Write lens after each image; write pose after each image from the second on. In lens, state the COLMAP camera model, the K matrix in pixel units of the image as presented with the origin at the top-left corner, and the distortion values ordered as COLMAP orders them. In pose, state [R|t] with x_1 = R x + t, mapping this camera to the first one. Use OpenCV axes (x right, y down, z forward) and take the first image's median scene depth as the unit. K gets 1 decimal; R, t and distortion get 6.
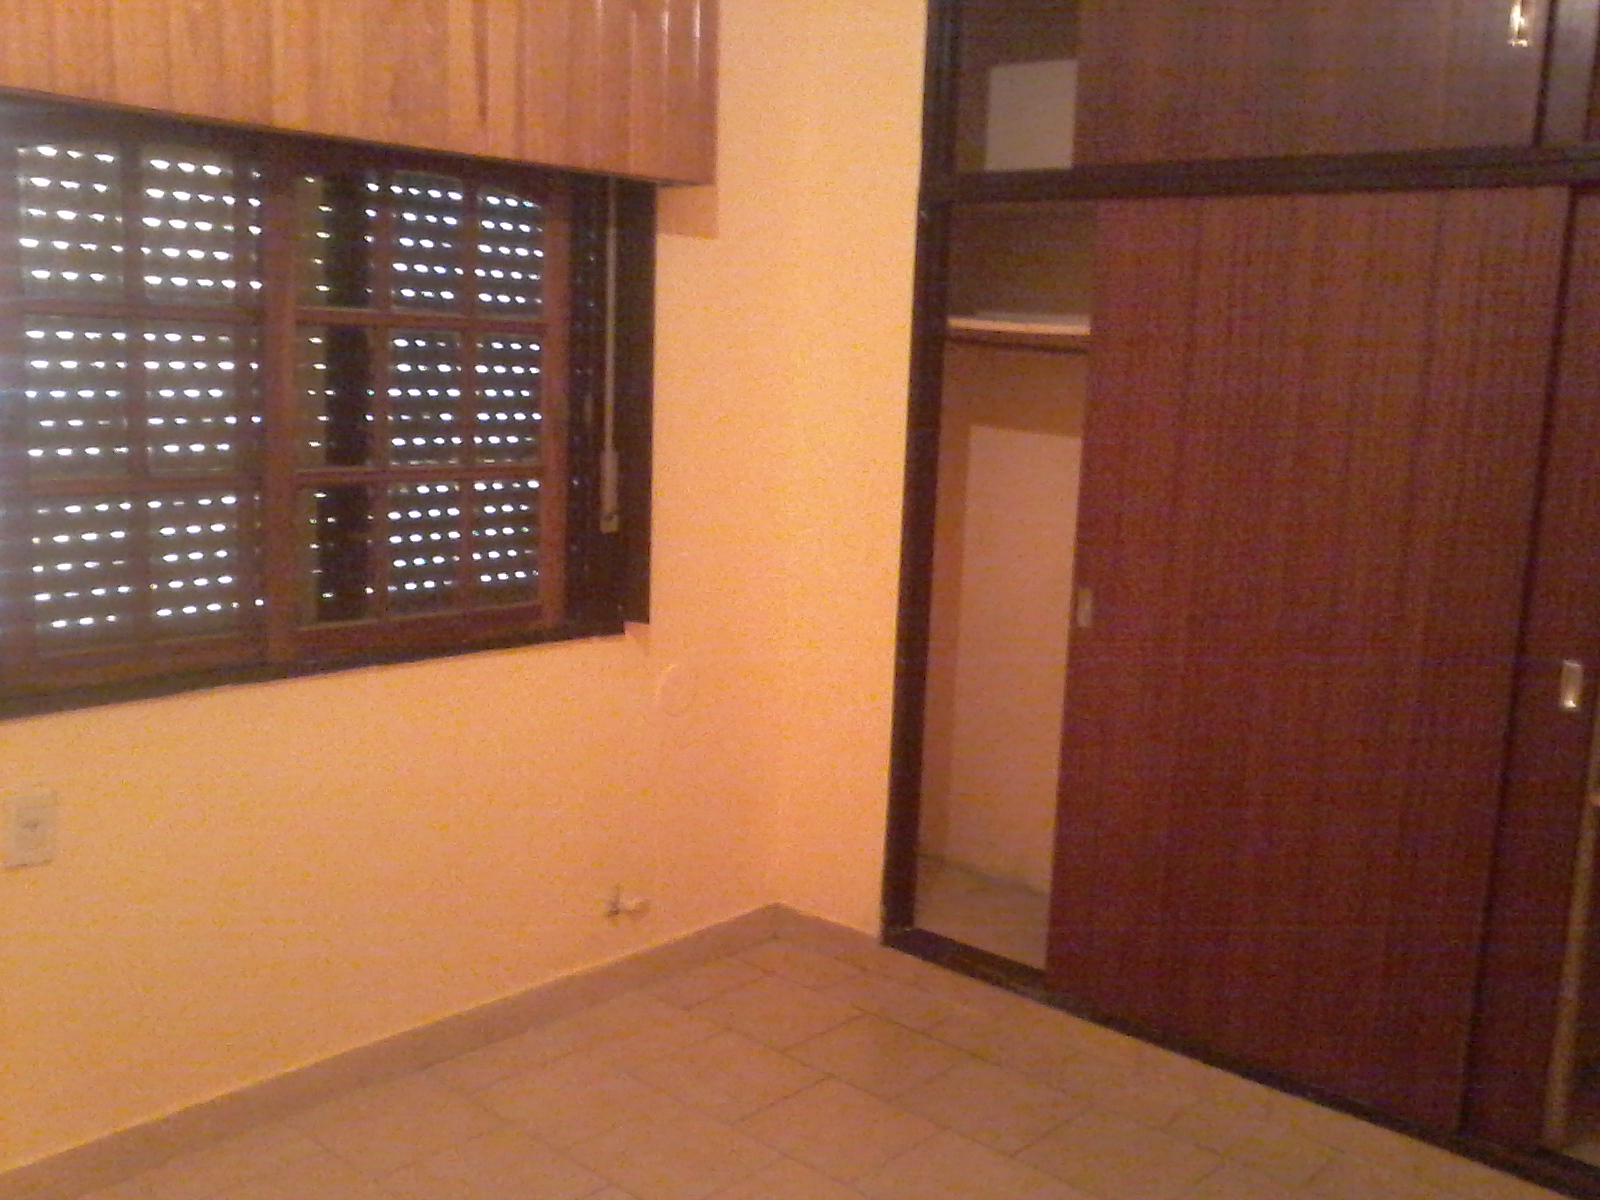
lens RADIAL K [[1591.2, 0, 800.0], [0, 1591.2, 600.0], [0, 0, 1]] dist [-0.013224, -0.007494]
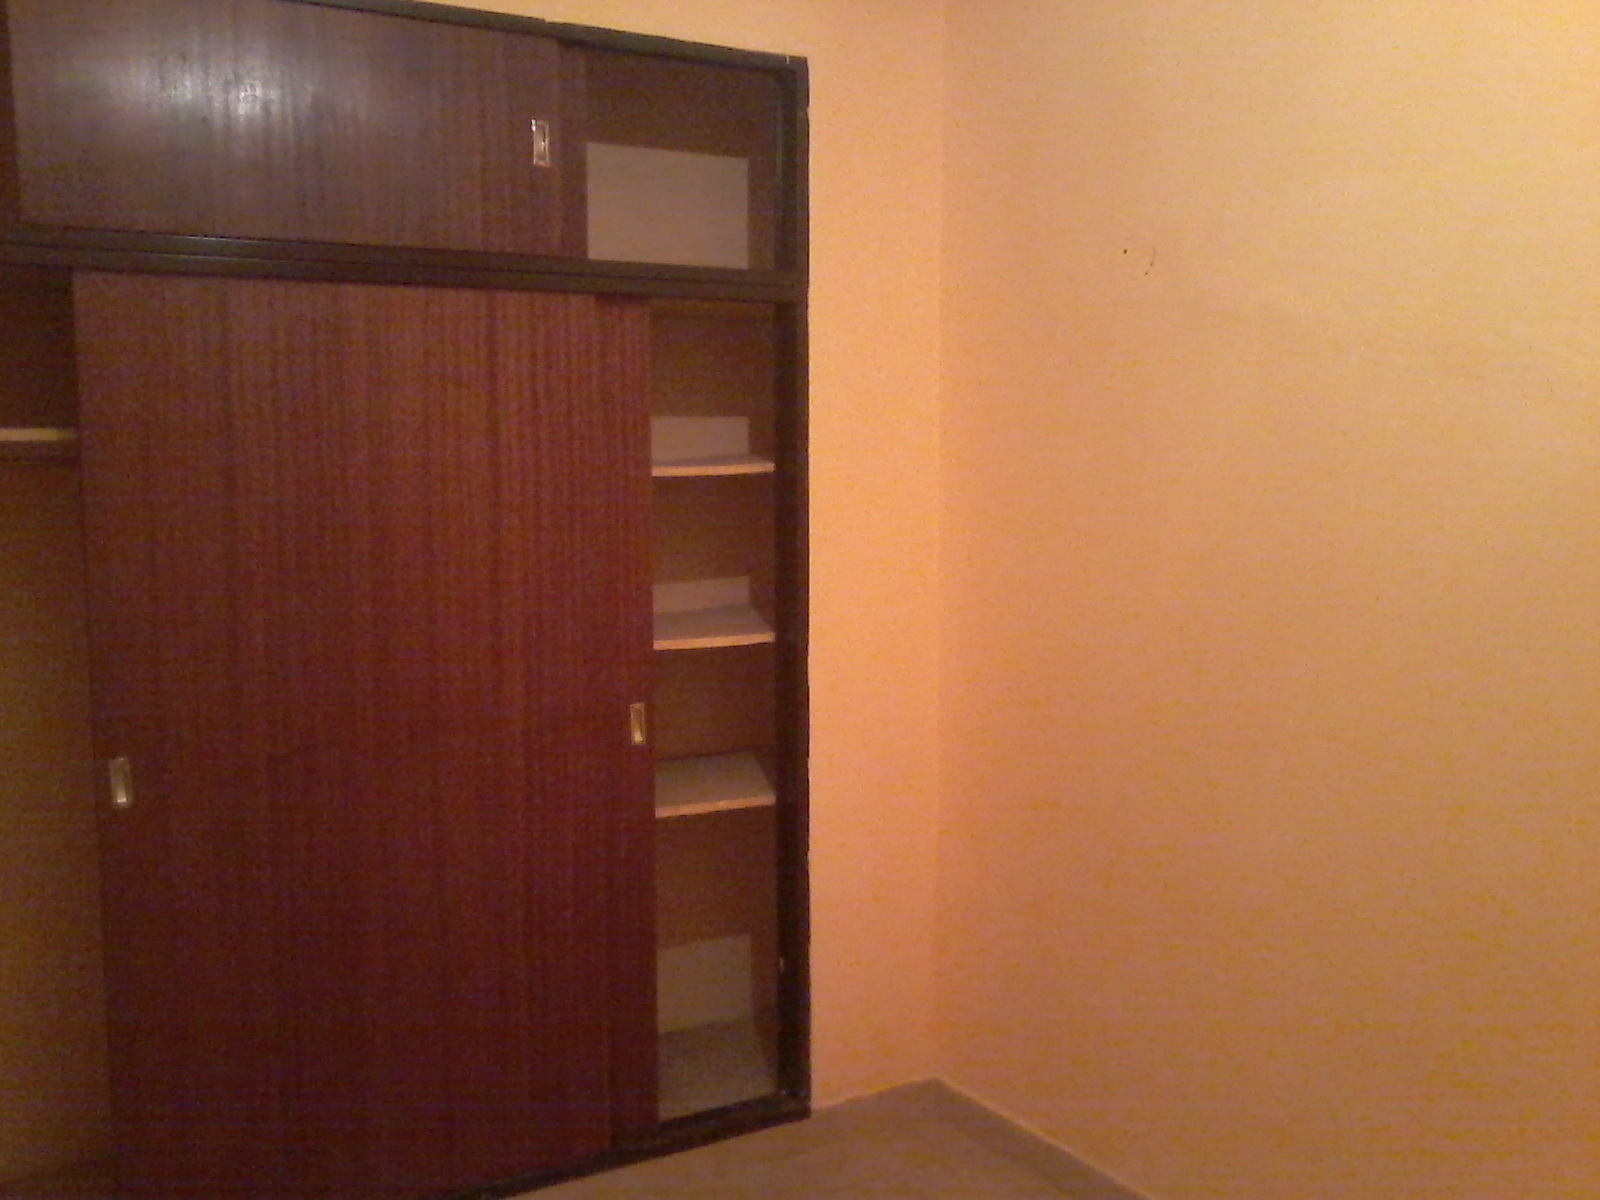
lens RADIAL K [[1591.2, 0, 800.0], [0, 1591.2, 600.0], [0, 0, 1]] dist [-0.013224, -0.007494]
pose [[0.296435, -0.125239, 0.946806, -0.574953], [0.162898, 0.983468, 0.079087, -0.108548], [-0.941058, 0.130789, 0.311935, 0.514215]]
